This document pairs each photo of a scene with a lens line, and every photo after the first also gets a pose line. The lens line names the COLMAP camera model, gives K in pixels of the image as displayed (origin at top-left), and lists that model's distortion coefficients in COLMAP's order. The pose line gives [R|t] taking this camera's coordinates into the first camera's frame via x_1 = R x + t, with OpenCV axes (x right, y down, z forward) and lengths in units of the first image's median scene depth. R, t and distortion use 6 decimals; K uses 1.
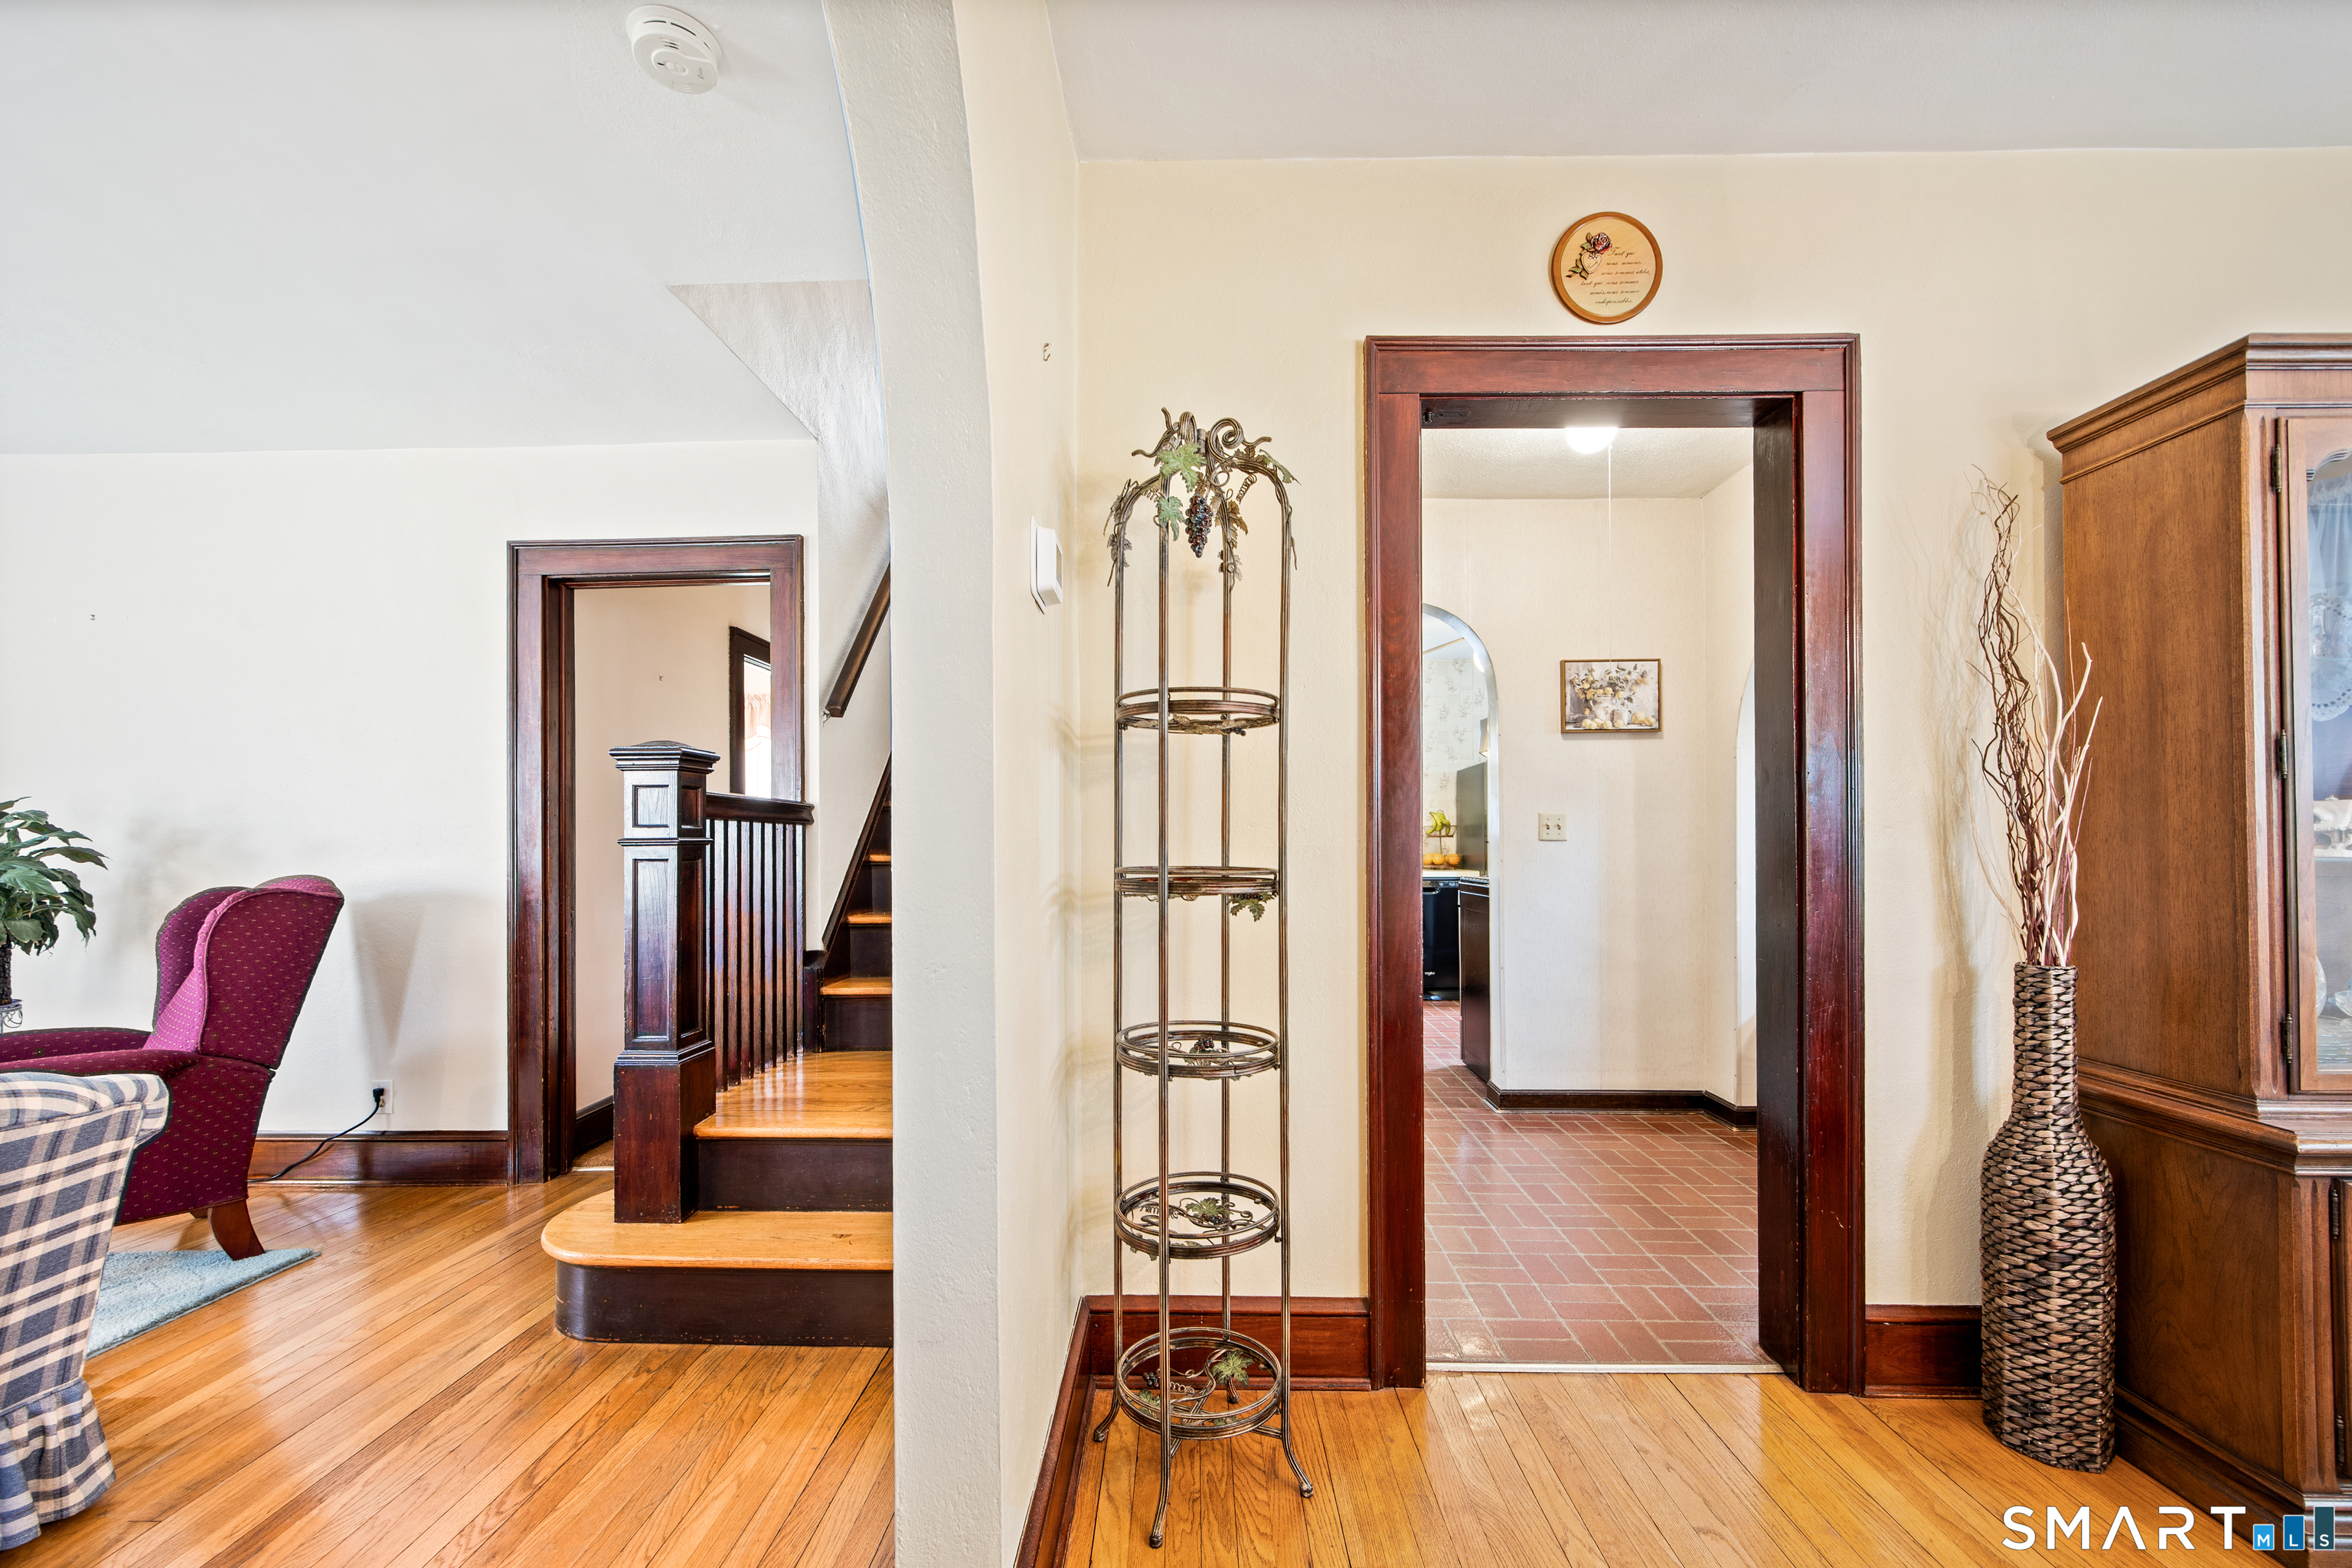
lens RADIAL K [[916.4, 0, 1180.5], [0, 916.4, 833.9], [0, 0, 1]] dist [0.000092, -0.000330]
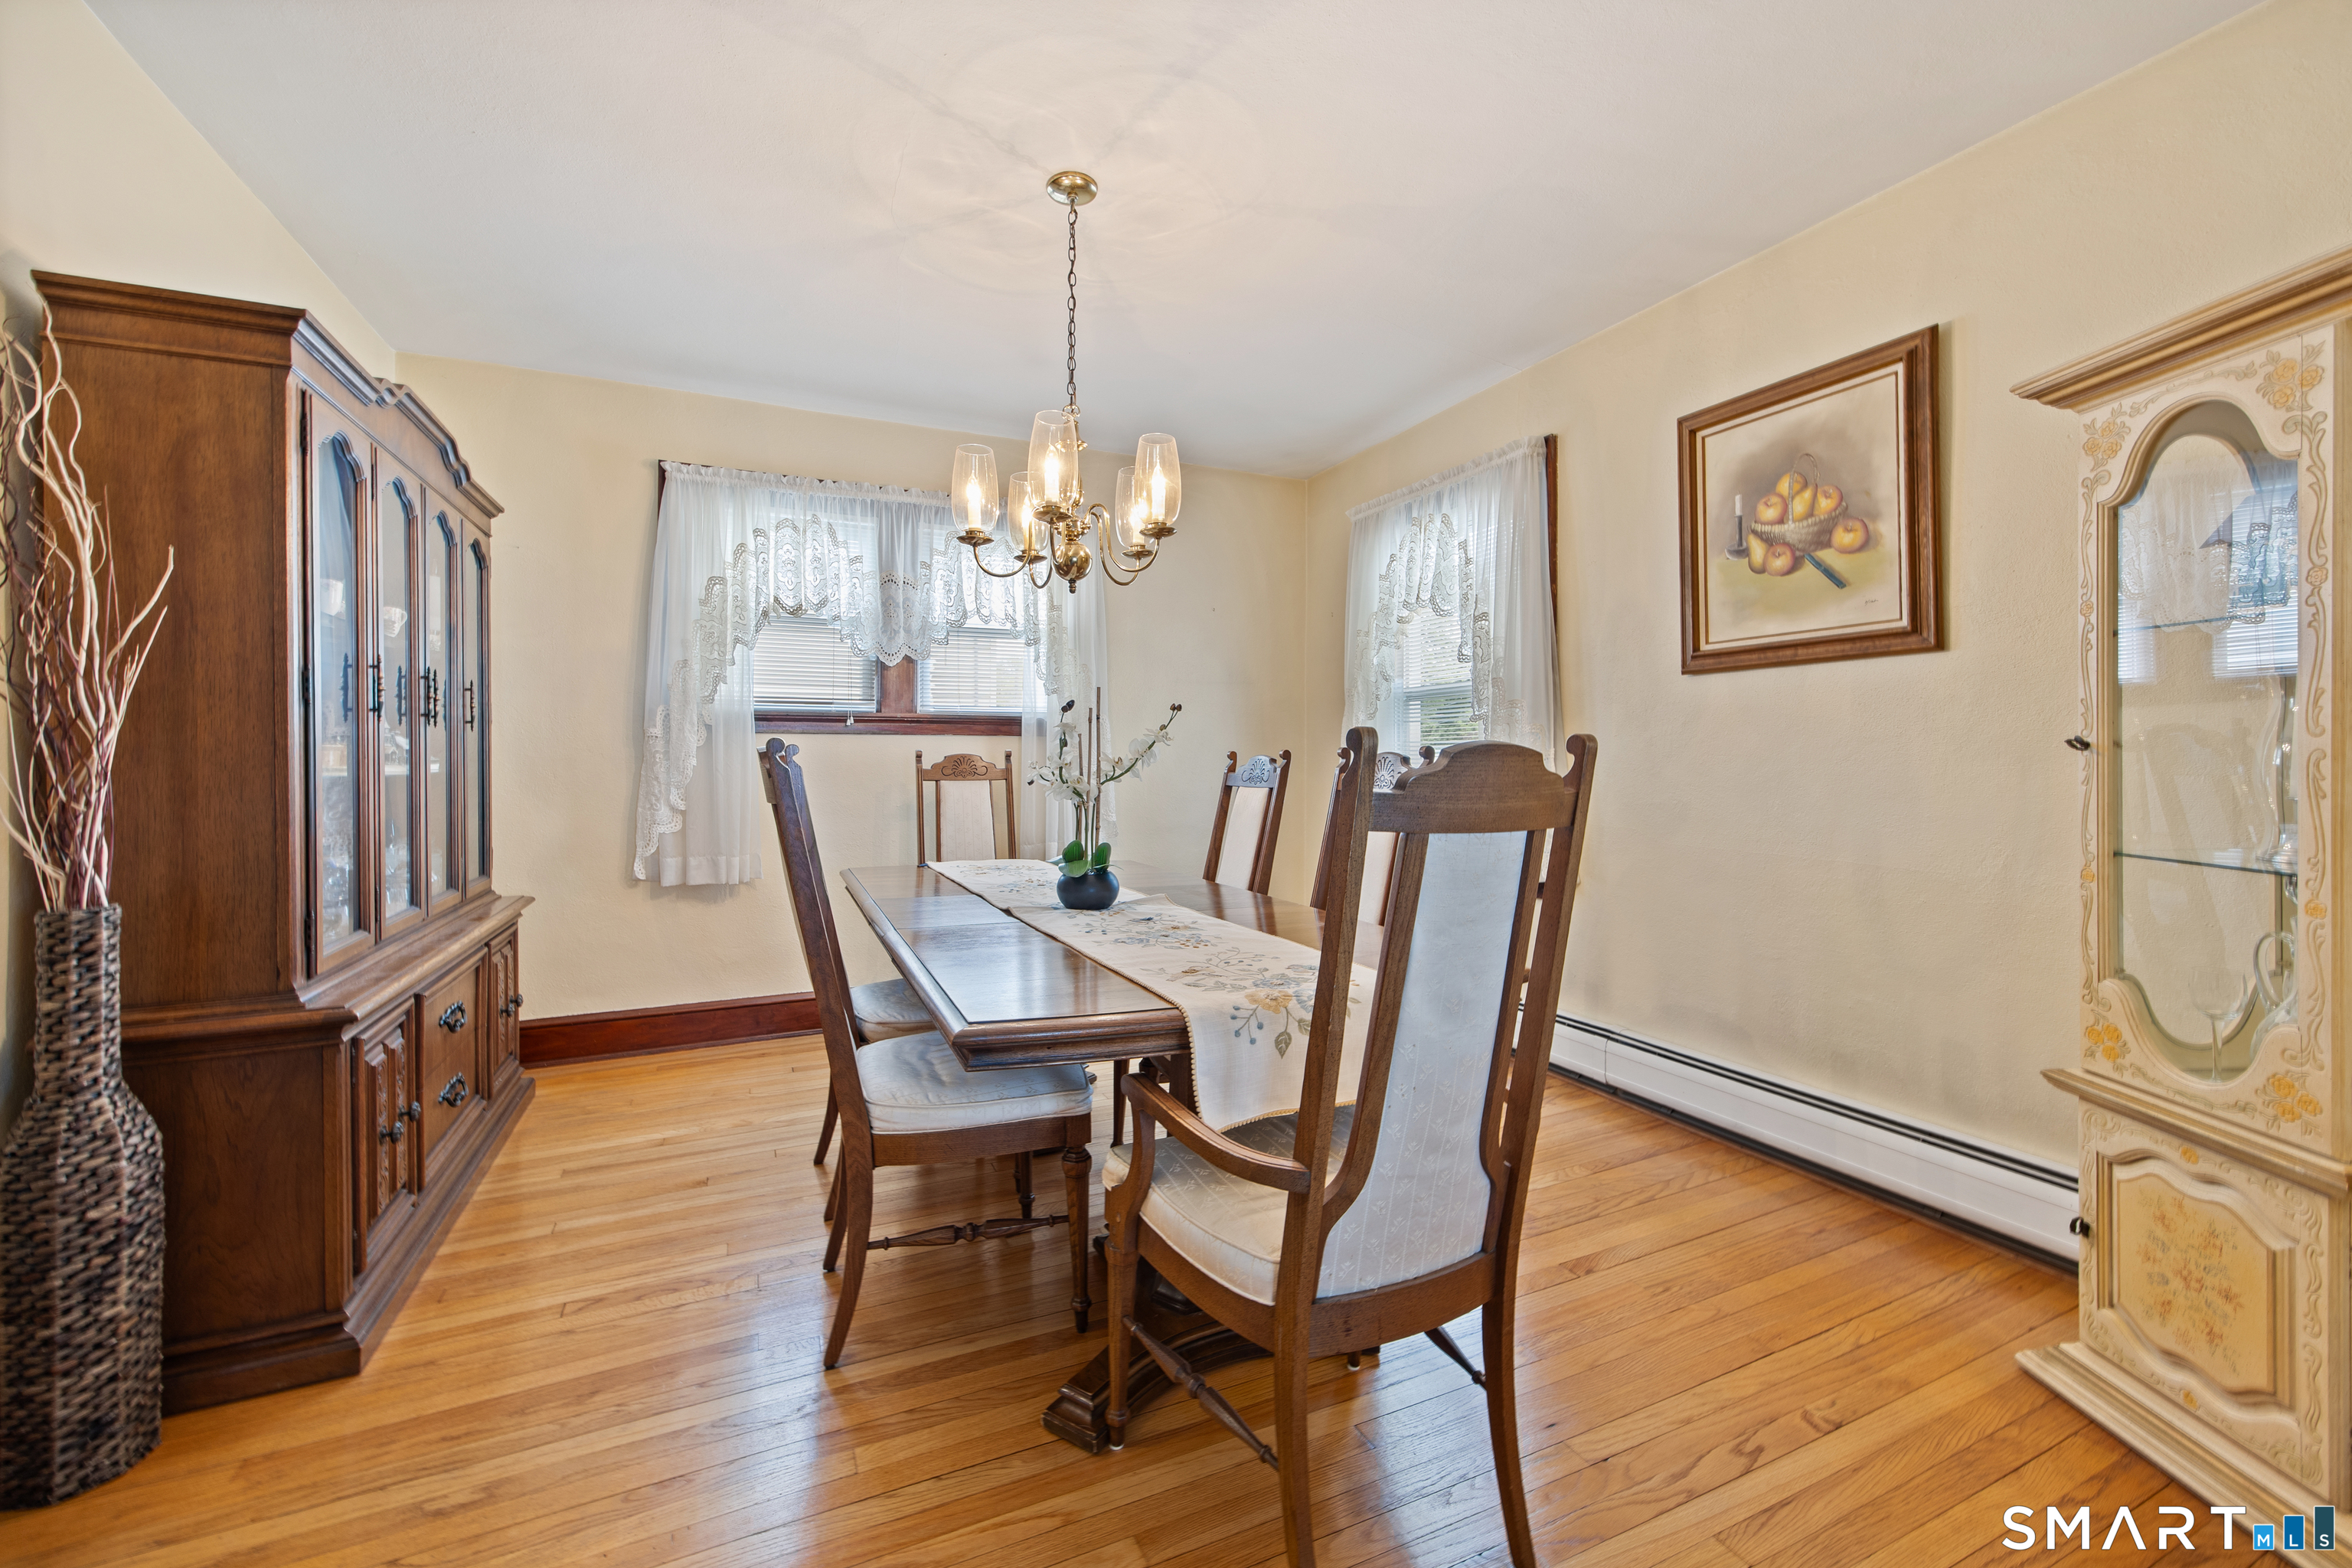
lens RADIAL K [[916.4, 0, 1173.5], [0, 916.4, 762.4], [0, 0, 1]] dist [0.000092, -0.000330]
pose [[-0.425221, -0.003260, 0.905083, -0.262399], [-0.000610, 0.999994, 0.003315, 0.004628], [-0.905089, 0.000857, -0.425221, 0.453799]]
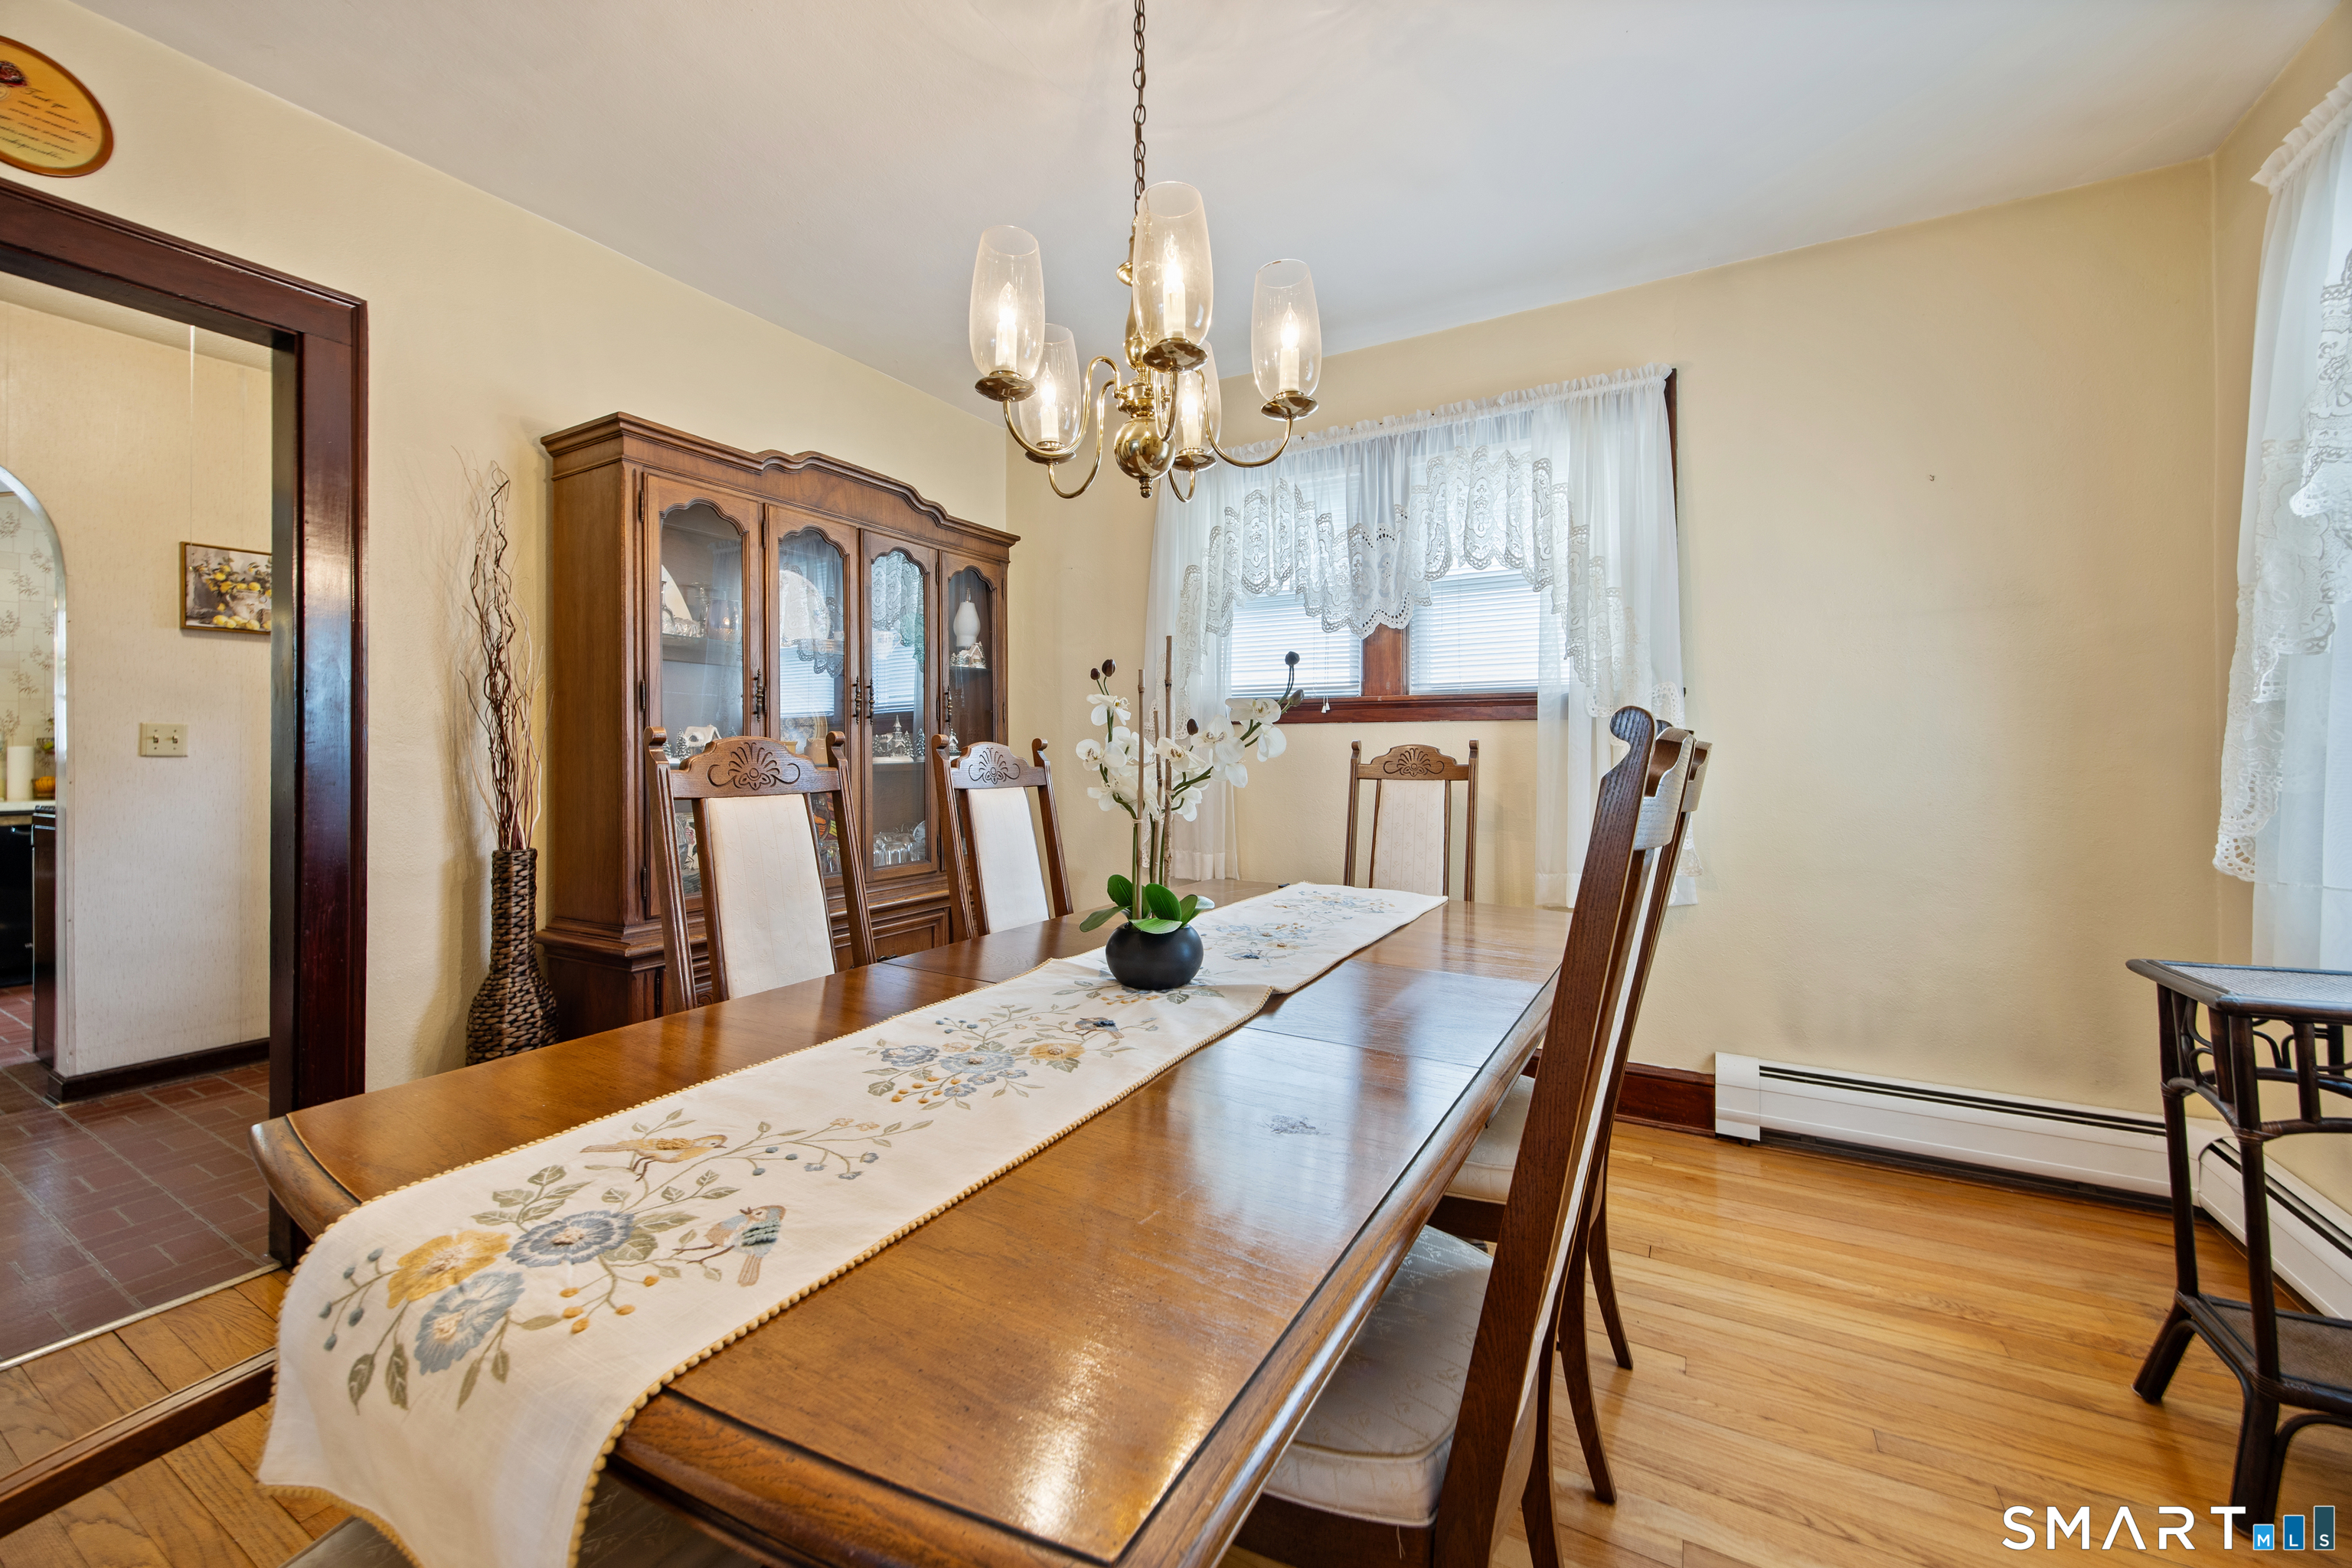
lens RADIAL K [[916.4, 0, 1157.0], [0, 916.4, 743.1], [0, 0, 1]] dist [0.000092, -0.000330]
pose [[0.482332, 0.009327, 0.875939, 0.256244], [-0.001072, 0.999949, -0.010057, 0.005759], [-0.875988, 0.003911, 0.482317, -0.423815]]
